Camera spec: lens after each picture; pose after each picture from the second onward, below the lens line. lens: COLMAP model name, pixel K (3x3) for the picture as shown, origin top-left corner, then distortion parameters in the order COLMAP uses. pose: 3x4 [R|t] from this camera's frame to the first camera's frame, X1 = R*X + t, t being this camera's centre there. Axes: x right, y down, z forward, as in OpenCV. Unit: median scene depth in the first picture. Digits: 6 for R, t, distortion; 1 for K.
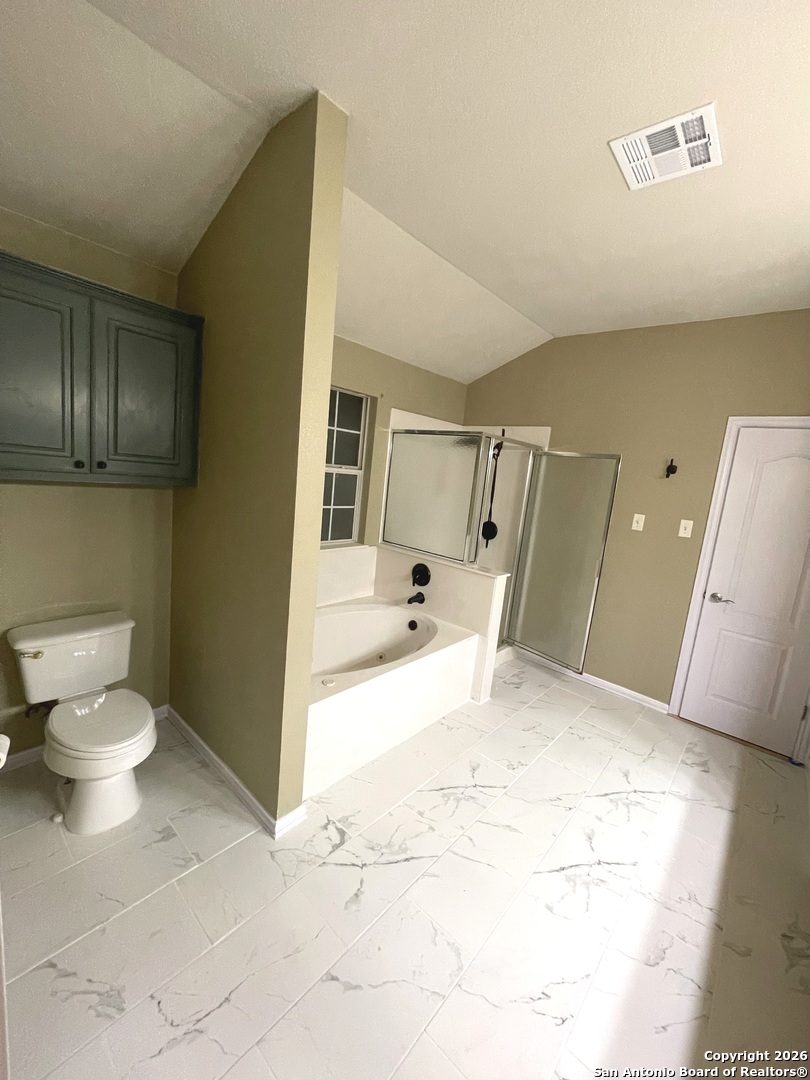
lens RADIAL K [[429.1, 0, 412.9], [0, 429.1, 533.1], [0, 0, 1]] dist [-0.004901, 0.000357]
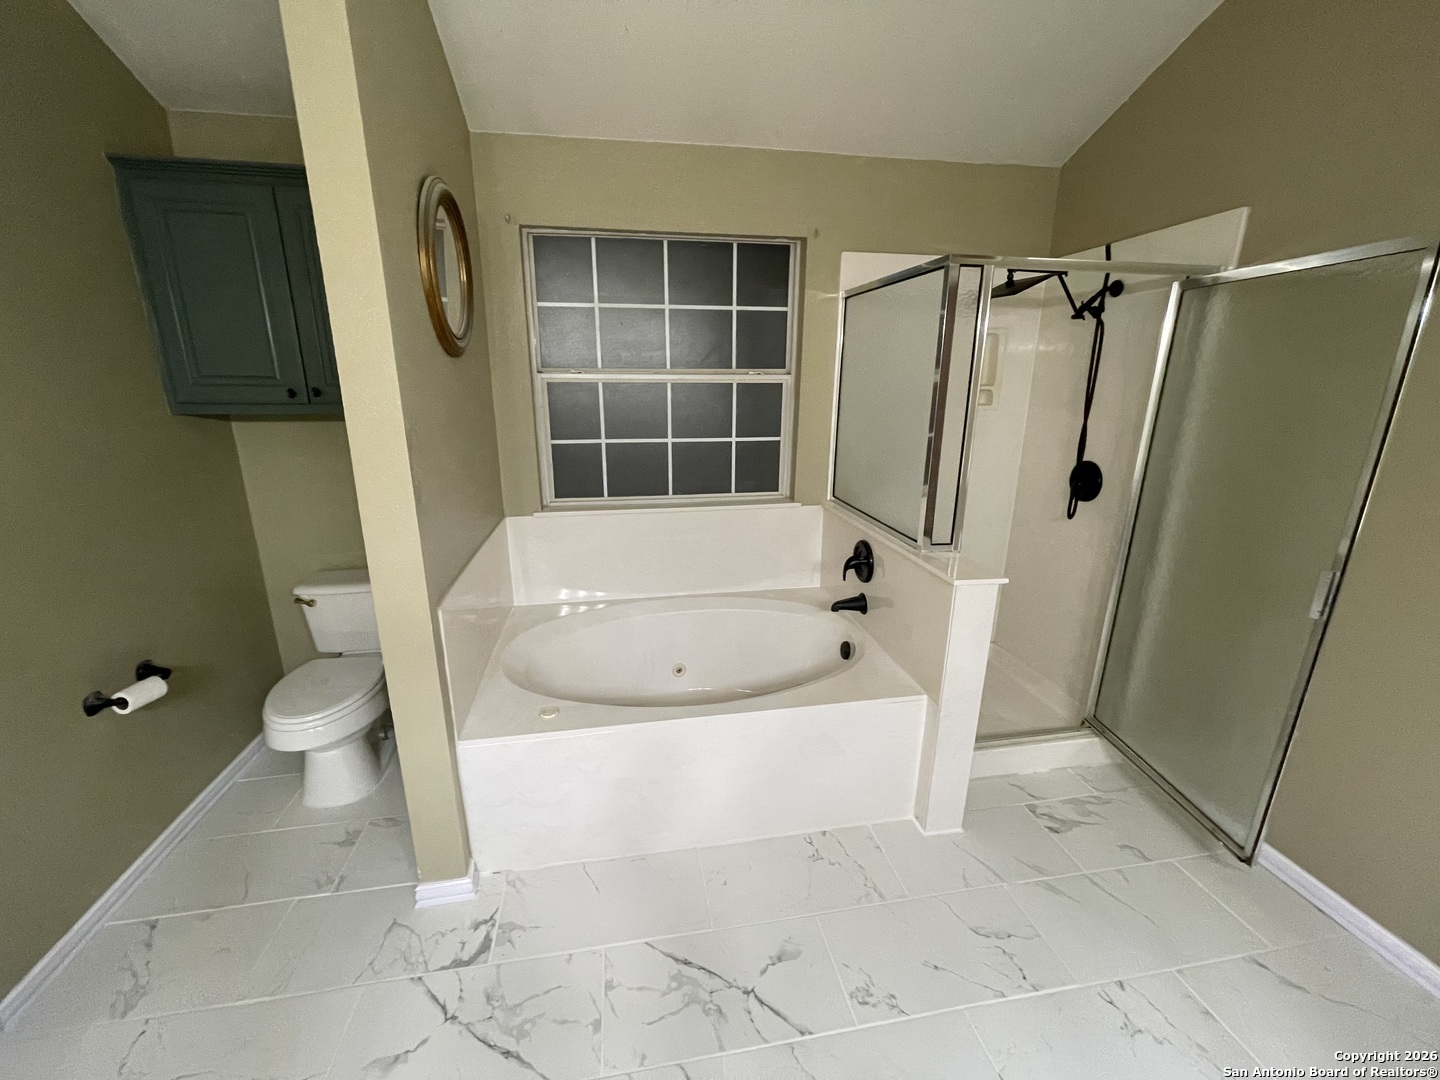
lens RADIAL K [[572.1, 0, 716.9], [0, 572.1, 539.0], [0, 0, 1]] dist [-0.004901, 0.000357]
pose [[0.772035, 0.076531, -0.630955, 0.329825], [-0.018454, 0.995005, 0.098108, 0.002363], [0.635312, -0.064099, 0.769591, 0.336148]]
